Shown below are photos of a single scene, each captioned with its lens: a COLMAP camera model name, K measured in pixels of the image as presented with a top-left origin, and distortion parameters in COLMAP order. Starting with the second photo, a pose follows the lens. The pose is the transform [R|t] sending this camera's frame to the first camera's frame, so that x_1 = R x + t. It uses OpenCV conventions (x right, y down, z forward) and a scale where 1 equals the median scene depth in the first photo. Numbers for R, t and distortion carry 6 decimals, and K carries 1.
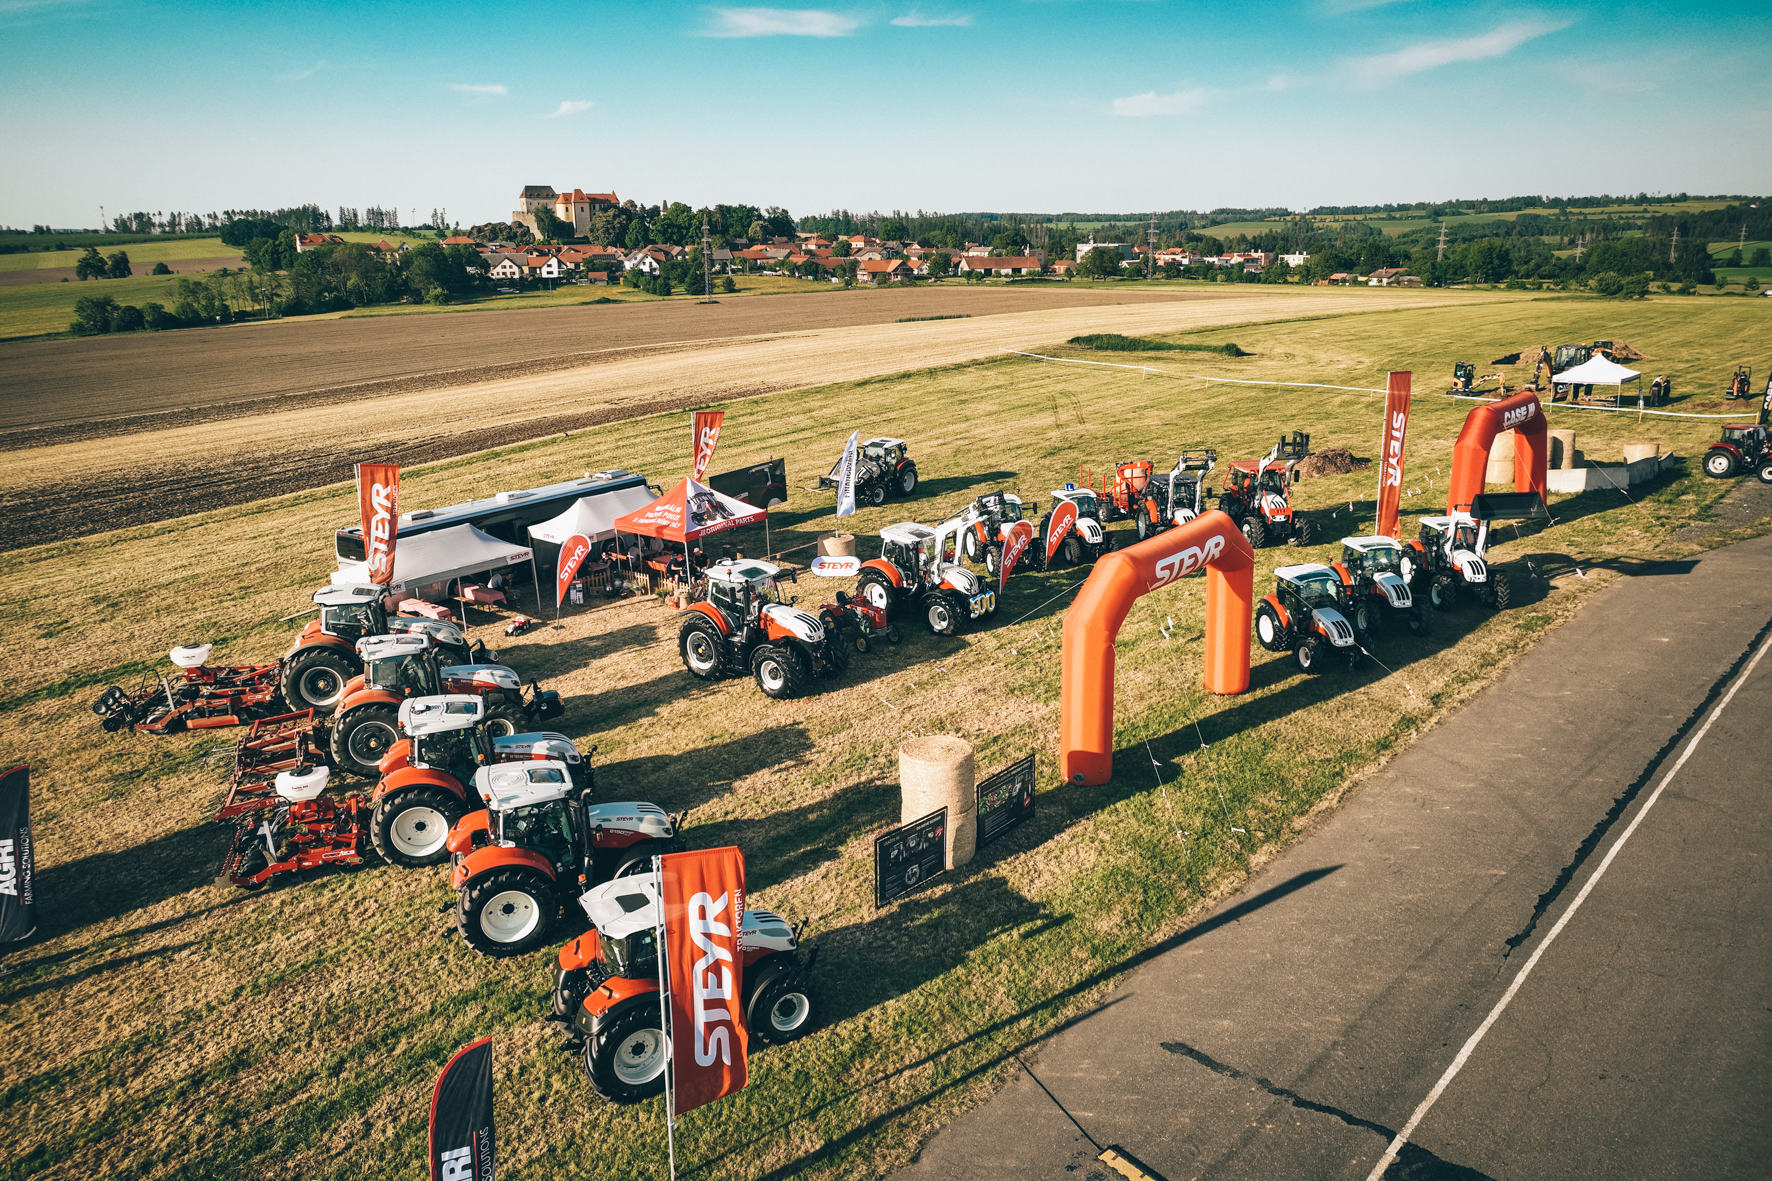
lens RADIAL K [[1243.9, 0, 891.4], [0, 1243.9, 592.2], [0, 0, 1]] dist [-0.015684, 0.022430]
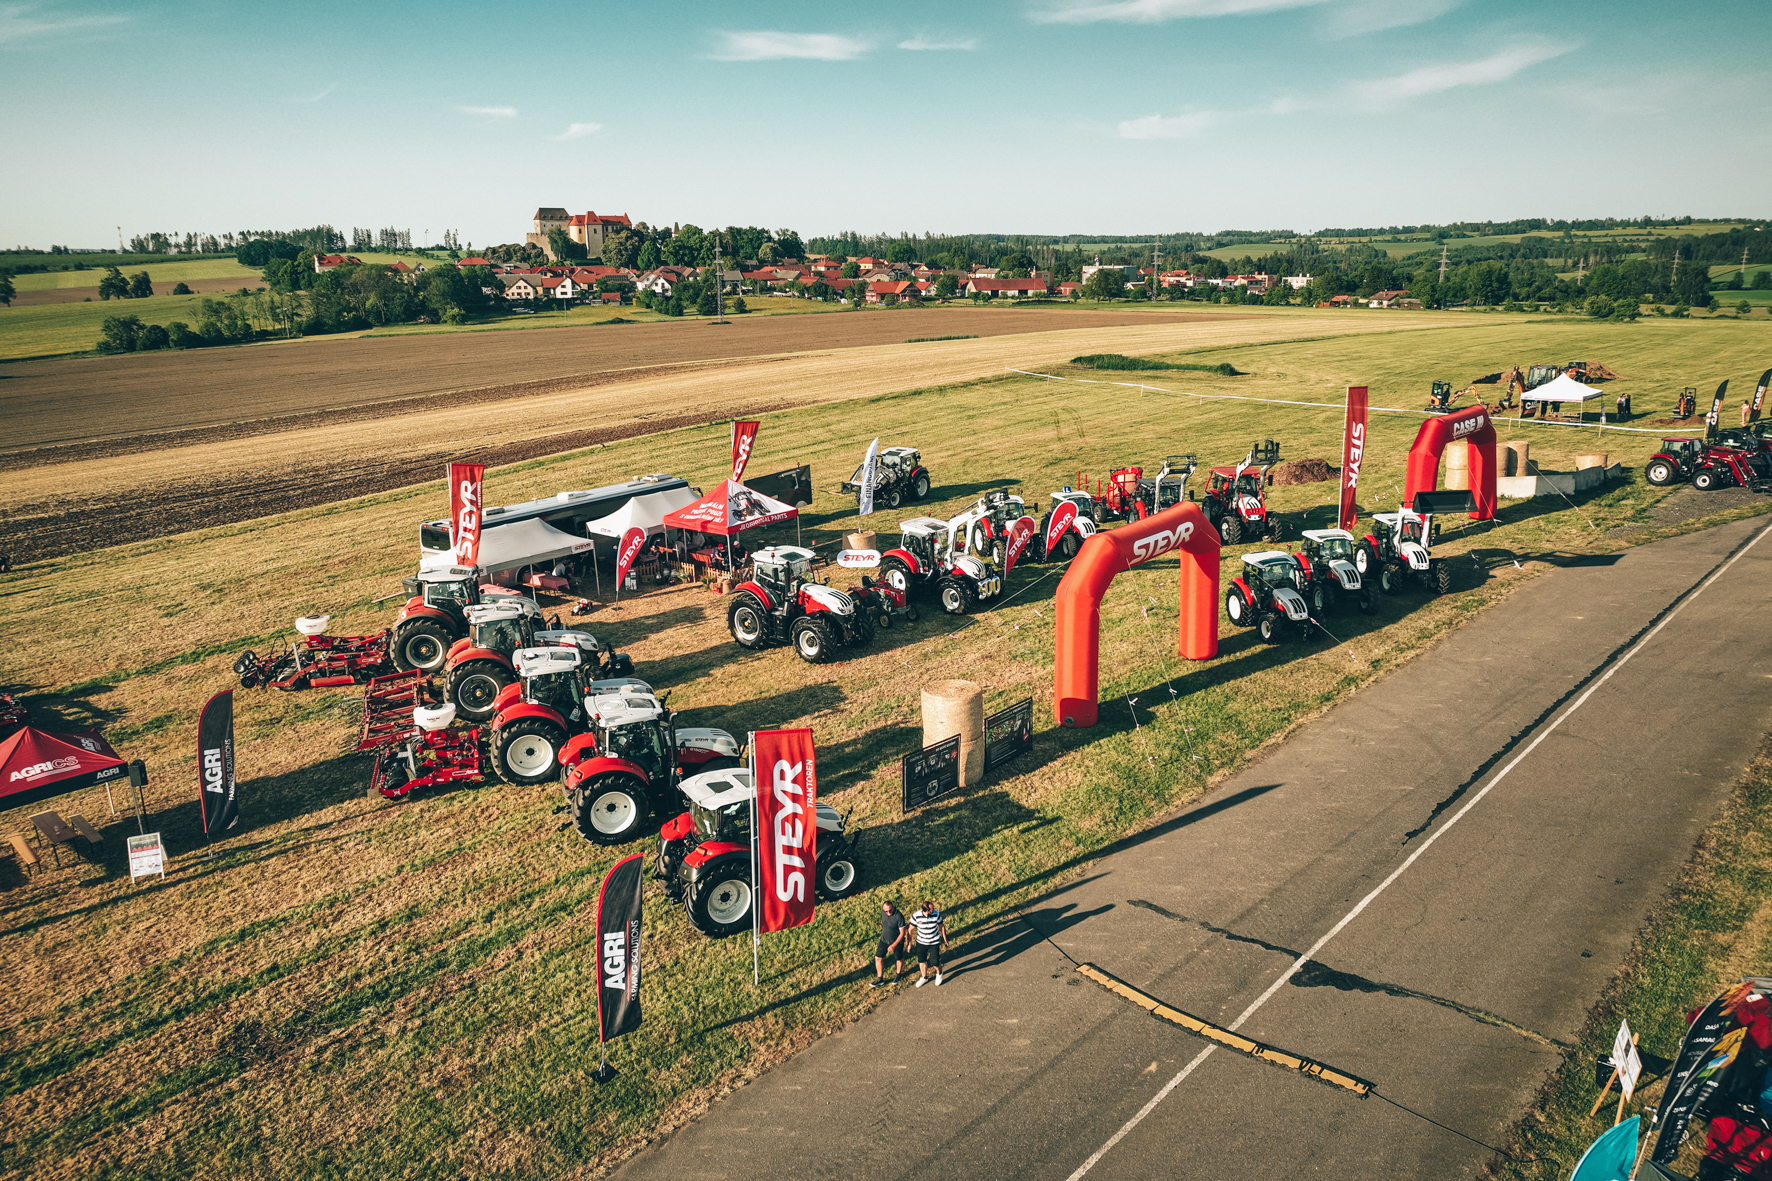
lens RADIAL K [[1243.9, 0, 891.4], [0, 1243.9, 592.2], [0, 0, 1]] dist [-0.015684, 0.022430]
pose [[0.999983, 0.003118, -0.004984, -0.010513], [-0.003196, 0.999872, -0.015707, 0.029929], [0.004934, 0.015722, 0.999864, -0.137404]]
